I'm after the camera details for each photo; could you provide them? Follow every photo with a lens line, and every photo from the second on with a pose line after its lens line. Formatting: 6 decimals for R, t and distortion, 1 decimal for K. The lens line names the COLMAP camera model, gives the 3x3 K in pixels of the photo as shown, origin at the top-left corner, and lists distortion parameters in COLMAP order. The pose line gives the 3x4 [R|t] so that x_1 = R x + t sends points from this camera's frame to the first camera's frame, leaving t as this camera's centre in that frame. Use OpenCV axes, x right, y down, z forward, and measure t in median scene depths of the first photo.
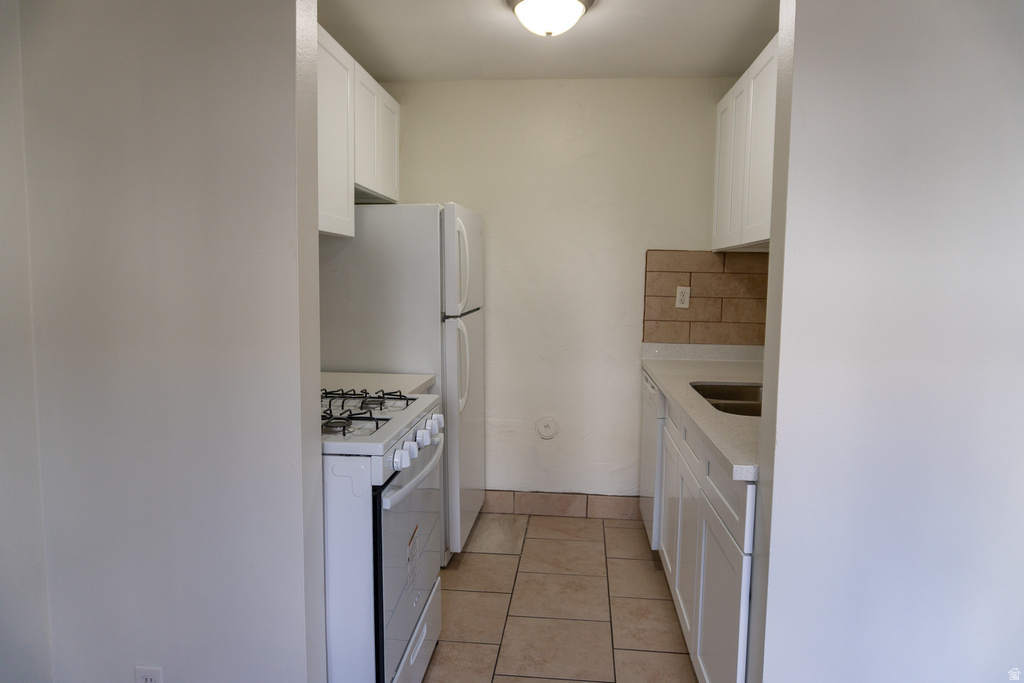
lens RADIAL K [[688.0, 0, 512.0], [0, 688.0, 341.5], [0, 0, 1]] dist [-0.026107, -0.003063]
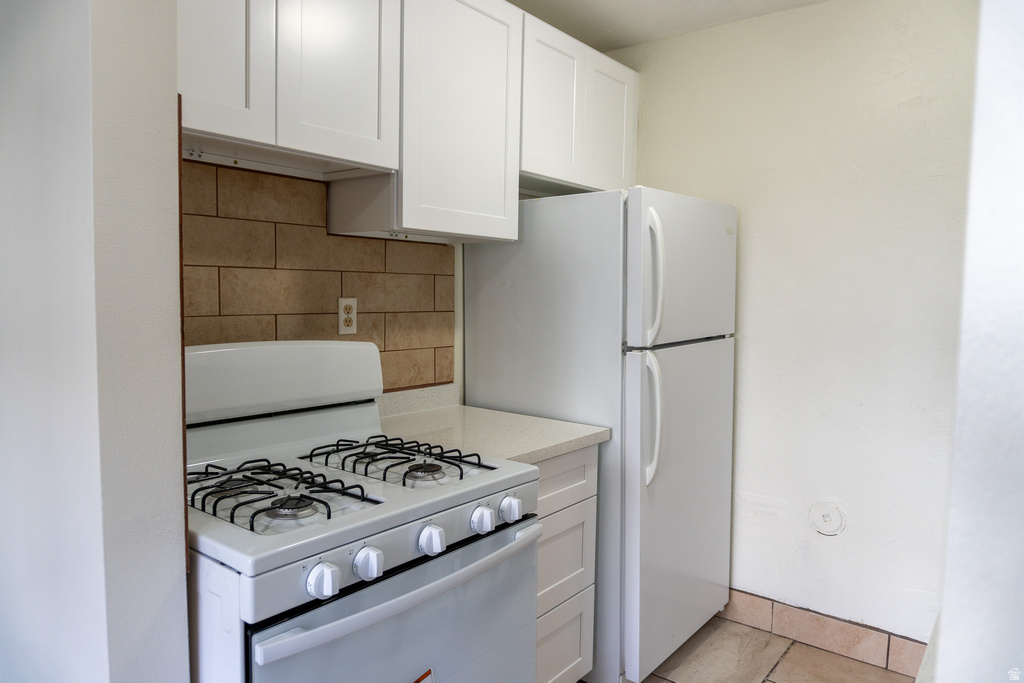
lens RADIAL K [[686.2, 0, 512.0], [0, 686.2, 341.5], [0, 0, 1]] dist [-0.015366, -0.002430]
pose [[0.841081, 0.041679, -0.539300, 0.150528], [-0.056268, 0.998359, -0.010598, -0.023092], [0.537974, 0.039259, 0.842047, 0.278332]]
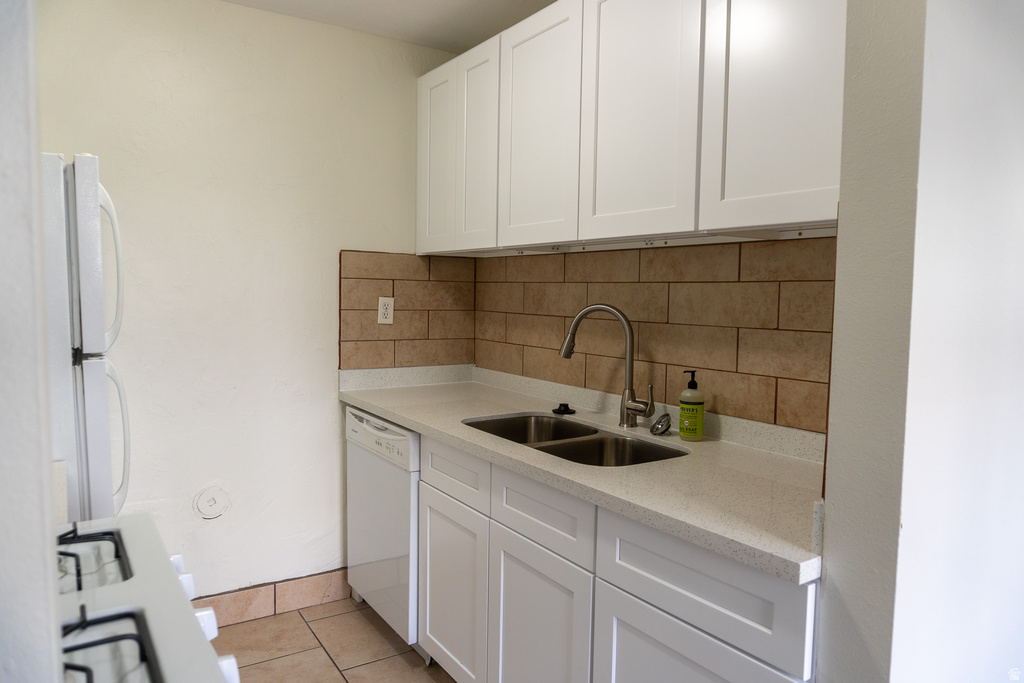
lens RADIAL K [[688.0, 0, 512.0], [0, 688.0, 341.5], [0, 0, 1]] dist [-0.026107, -0.003063]
pose [[0.778411, -0.046786, 0.626009, -0.141840], [0.052103, 0.998593, 0.009844, -0.028459], [-0.625589, 0.024955, 0.779754, 0.281444]]
